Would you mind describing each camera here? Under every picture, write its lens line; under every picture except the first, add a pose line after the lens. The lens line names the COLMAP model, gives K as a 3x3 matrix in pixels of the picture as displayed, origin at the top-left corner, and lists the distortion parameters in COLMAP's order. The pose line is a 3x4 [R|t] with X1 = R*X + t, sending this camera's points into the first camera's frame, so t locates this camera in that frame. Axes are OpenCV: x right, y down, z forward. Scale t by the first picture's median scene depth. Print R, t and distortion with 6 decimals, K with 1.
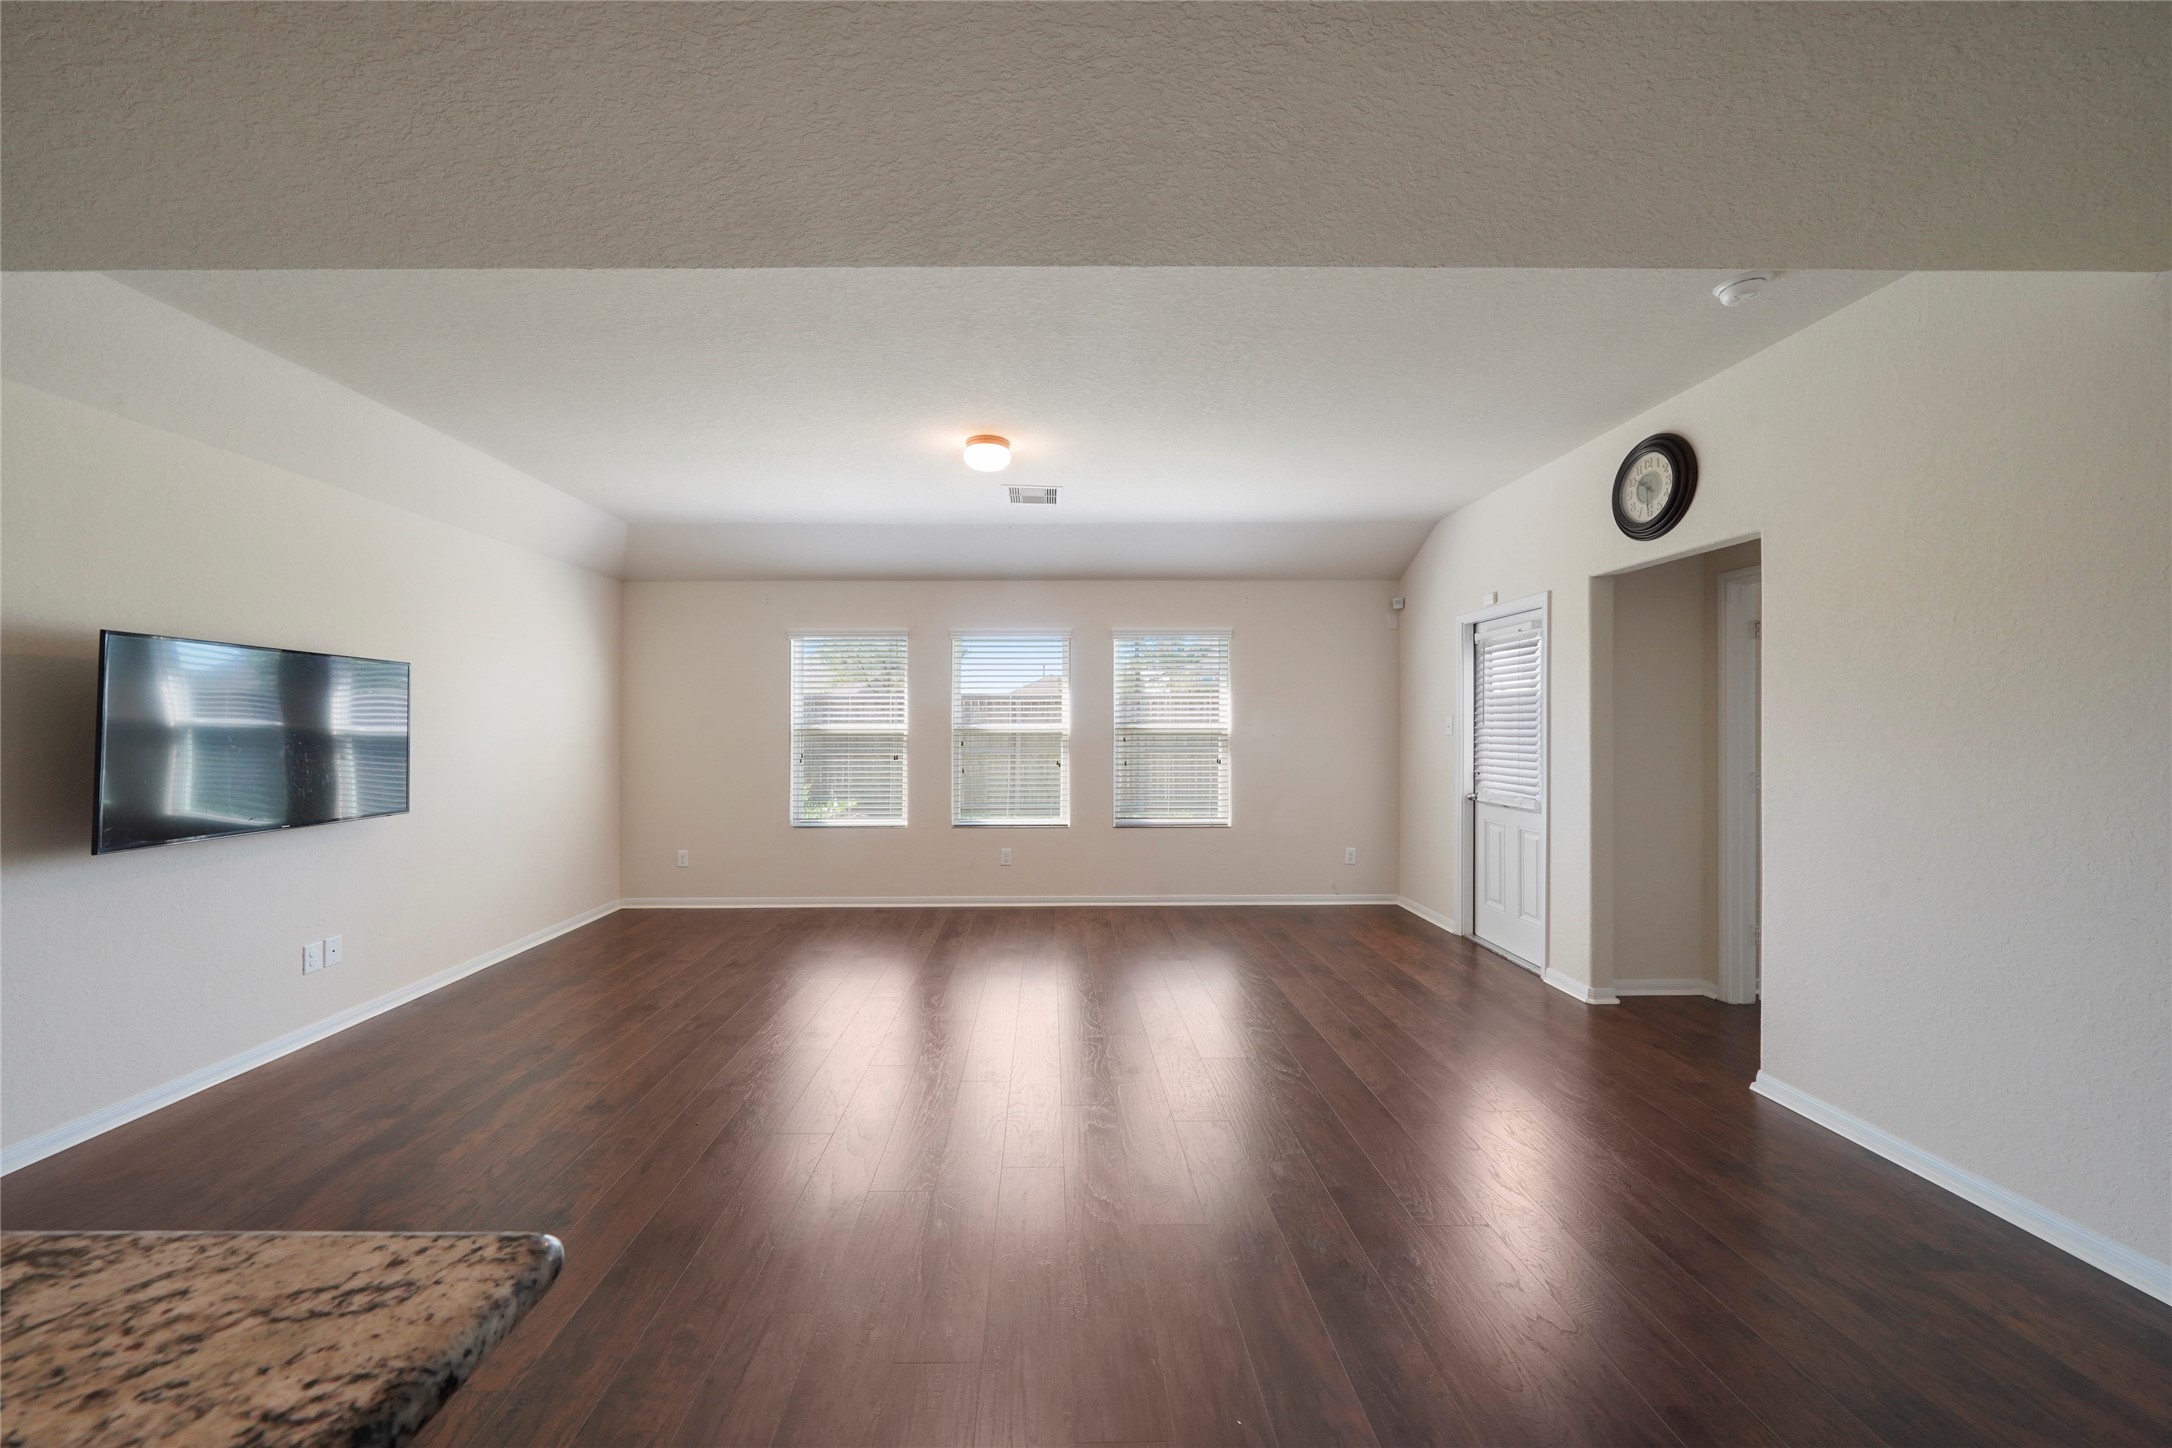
lens RADIAL K [[756.2, 0, 1066.0], [0, 756.2, 726.9], [0, 0, 1]] dist [-0.005835, 0.000069]
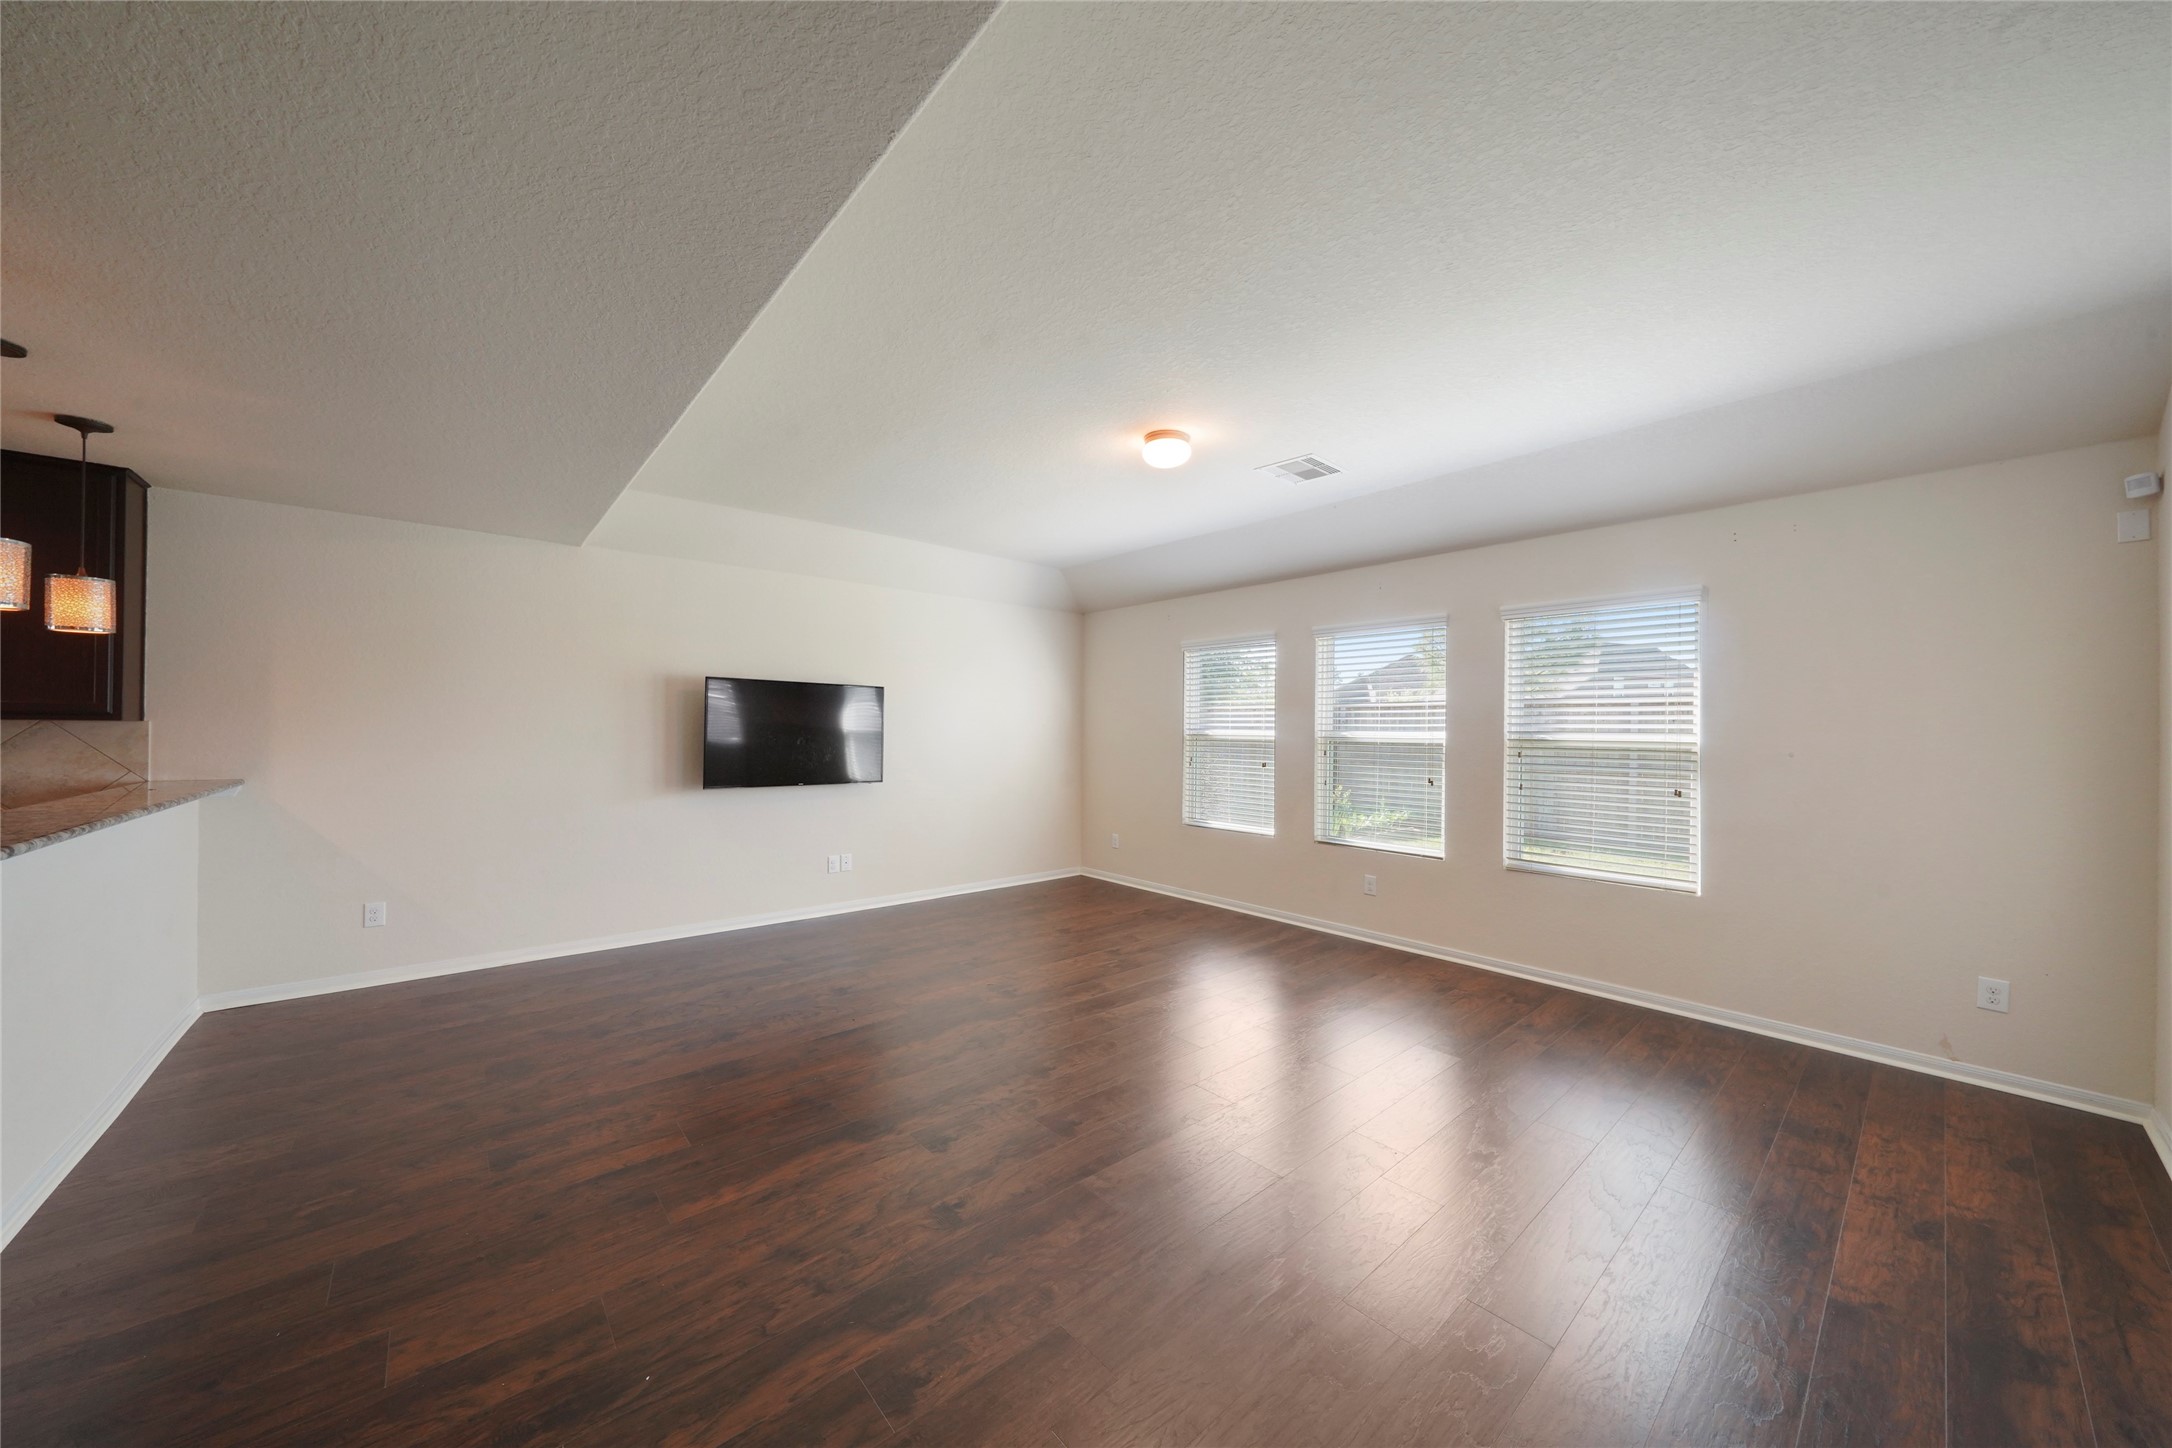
lens RADIAL K [[756.2, 0, 1089.2], [0, 756.2, 723.5], [0, 0, 1]] dist [-0.005835, 0.000069]
pose [[0.637798, 0.002752, -0.770198, 0.406771], [-0.013561, 0.999879, -0.007657, -0.001349], [0.770084, 0.015328, 0.637758, 0.220953]]
